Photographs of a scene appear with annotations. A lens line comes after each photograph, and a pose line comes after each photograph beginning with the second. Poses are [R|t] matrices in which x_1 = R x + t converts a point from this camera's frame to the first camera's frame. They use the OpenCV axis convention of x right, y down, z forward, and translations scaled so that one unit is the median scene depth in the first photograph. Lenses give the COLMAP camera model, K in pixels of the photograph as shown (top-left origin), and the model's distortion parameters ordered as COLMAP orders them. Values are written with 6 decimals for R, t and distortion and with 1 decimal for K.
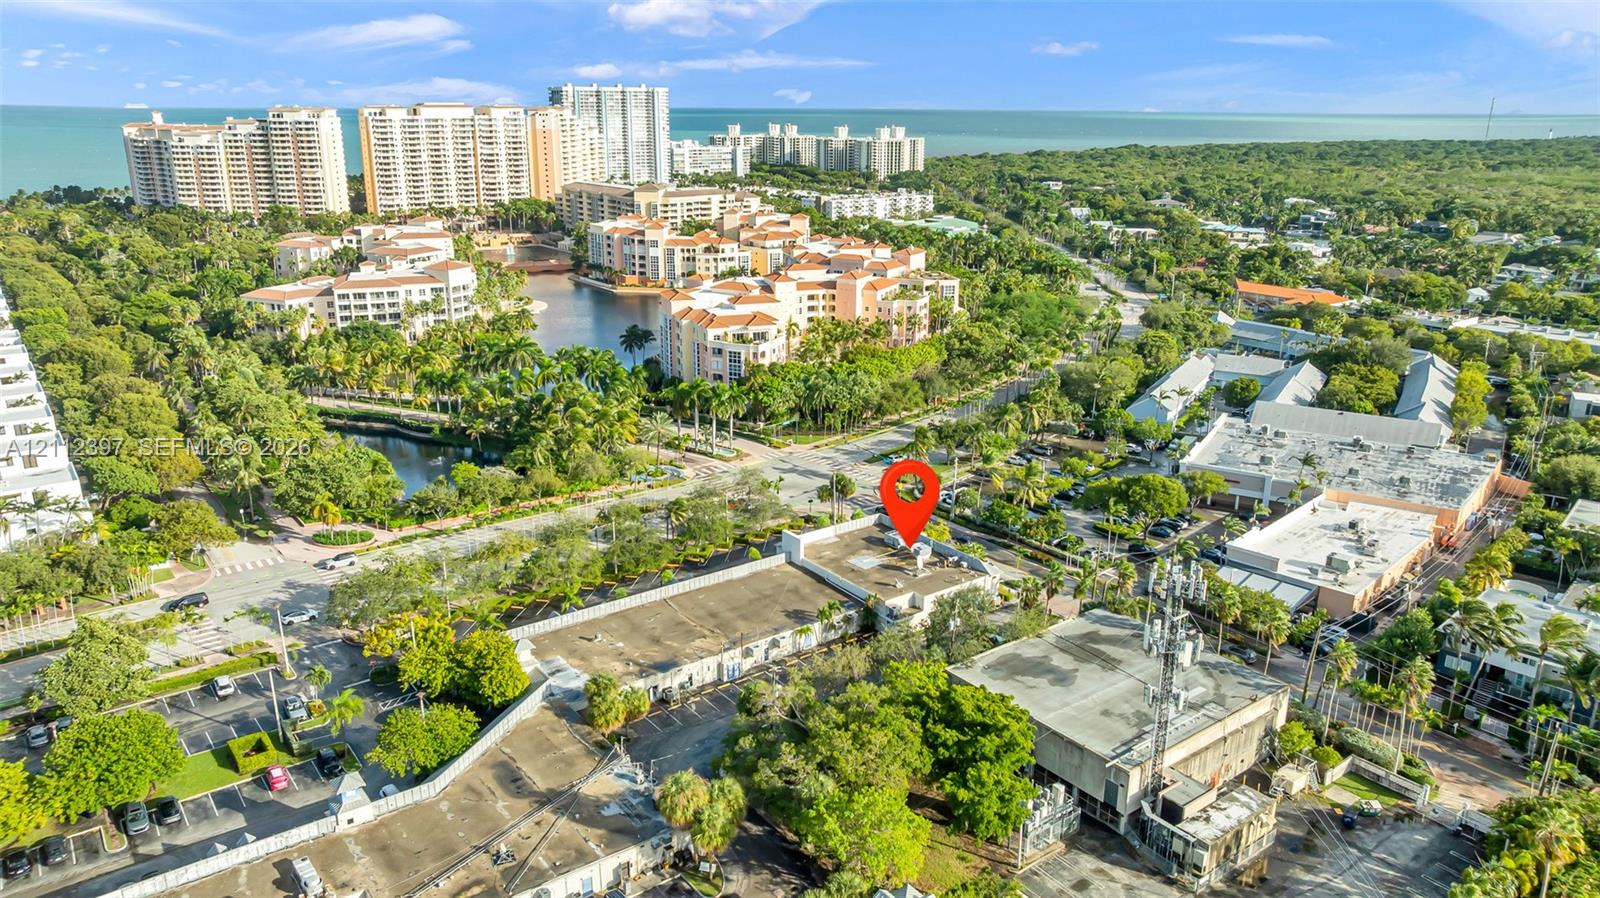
lens RADIAL K [[1141.8, 0, 793.7], [0, 1141.8, 439.0], [0, 0, 1]] dist [-0.014758, 0.007605]
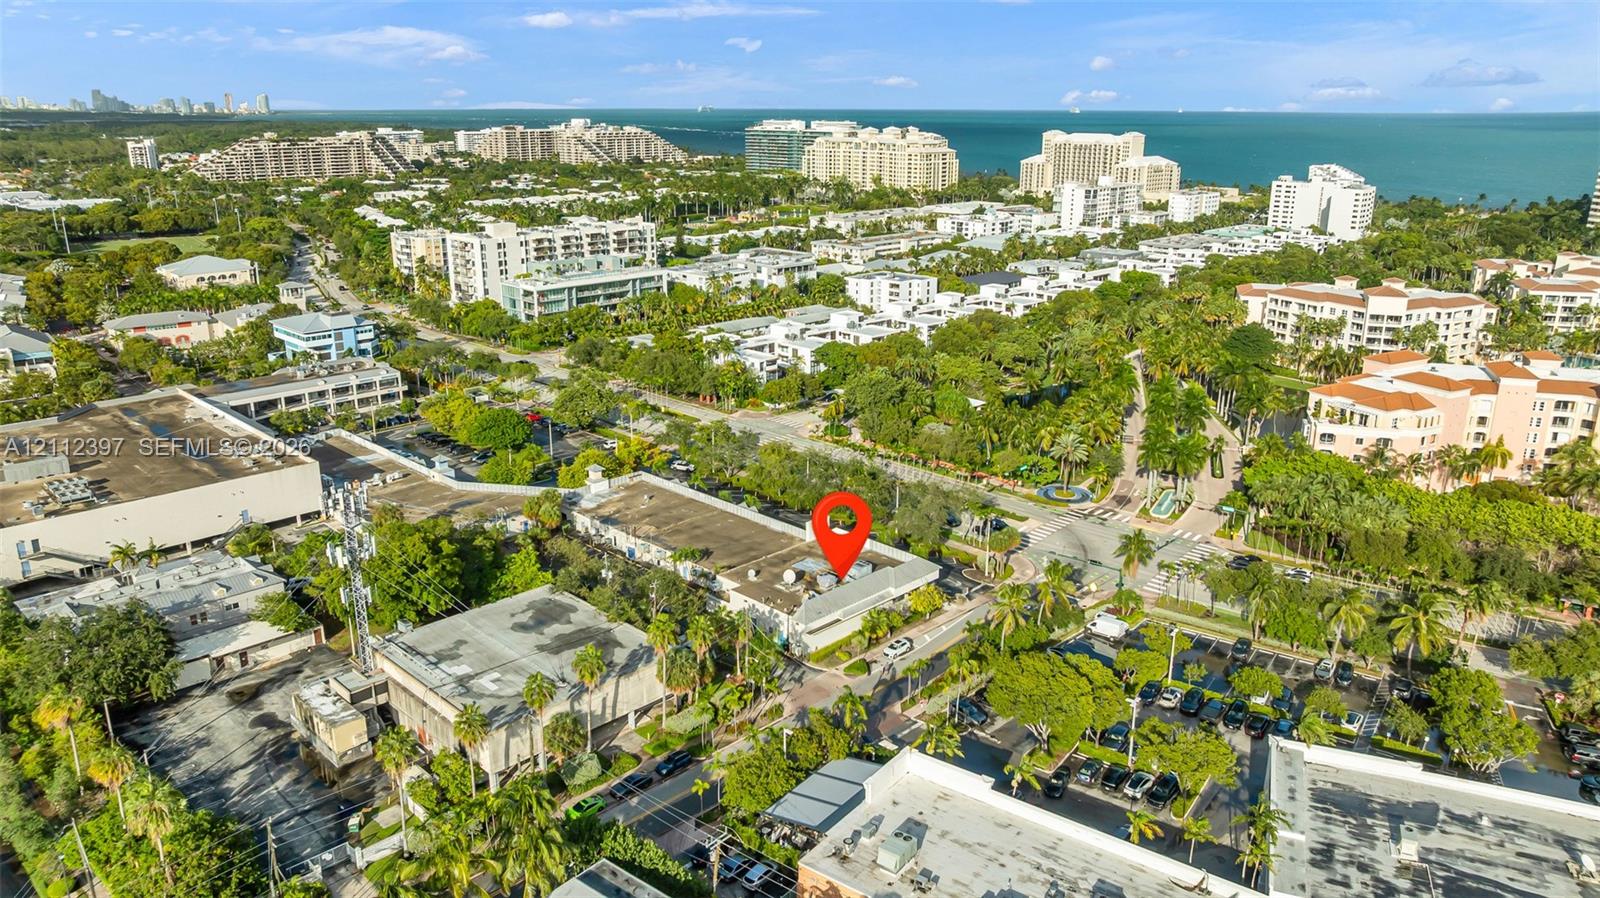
lens RADIAL K [[1141.8, 0, 799.0], [0, 1141.8, 464.0], [0, 0, 1]] dist [-0.014758, 0.007605]
pose [[0.131316, 0.293729, -0.946826, 0.314359], [-0.284162, 0.926171, 0.247910, -0.069981], [0.949741, 0.236498, 0.205088, 0.246568]]
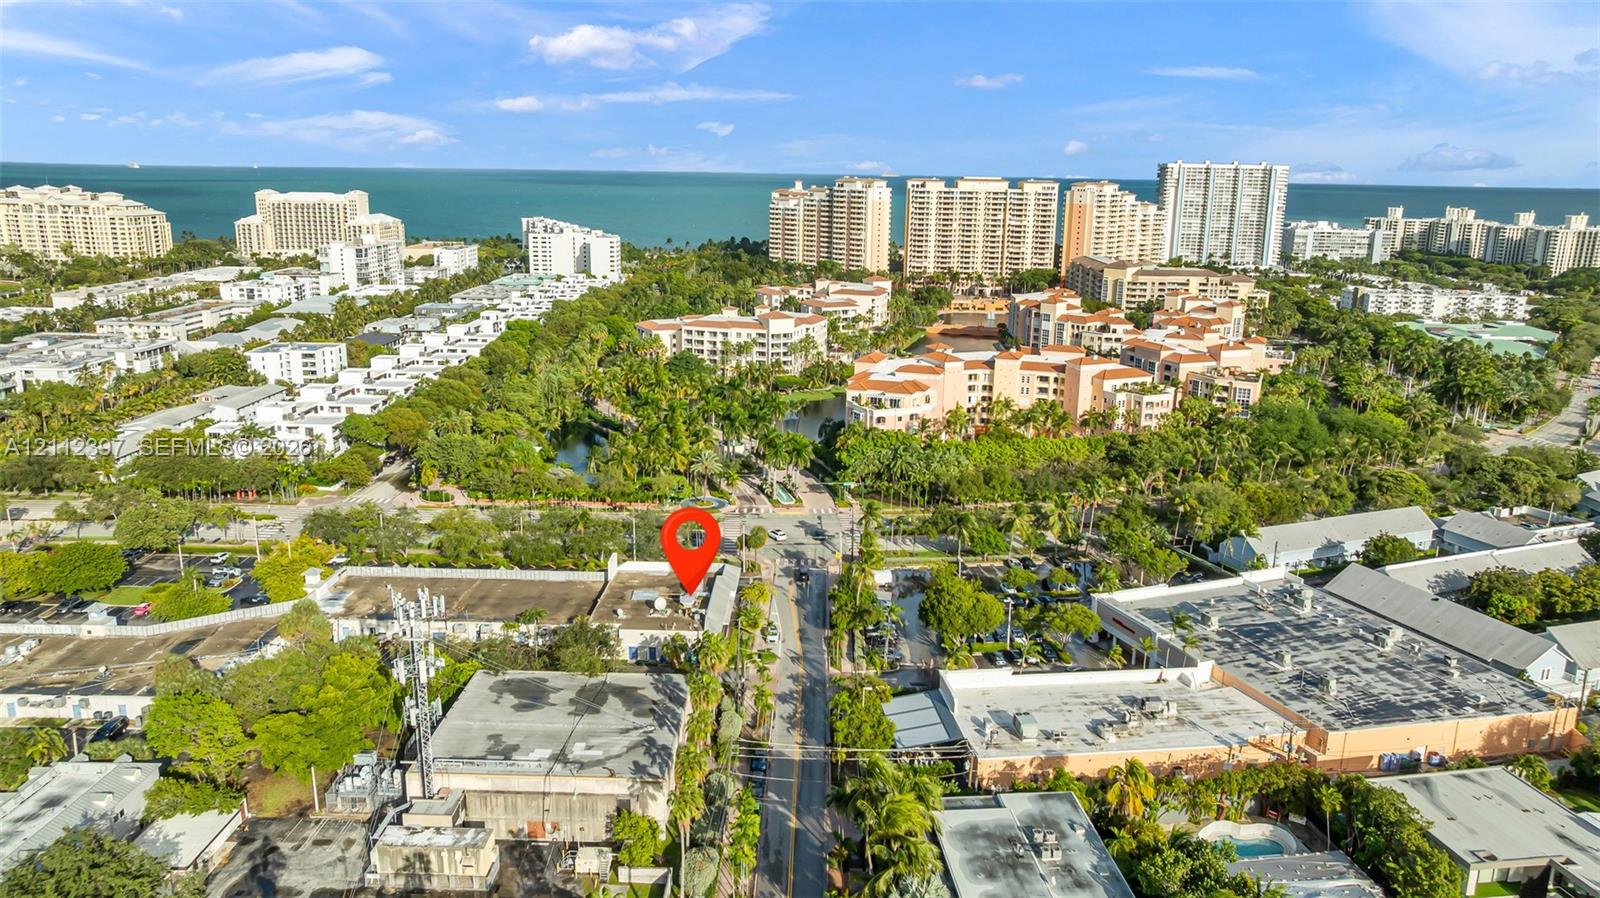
lens RADIAL K [[1141.8, 0, 808.1], [0, 1141.8, 440.4], [0, 0, 1]] dist [-0.014758, 0.007605]
pose [[0.783803, 0.151050, -0.602360, 0.263513], [-0.187044, 0.982347, 0.002952, -0.022386], [0.592172, 0.110354, 0.798219, 0.066539]]
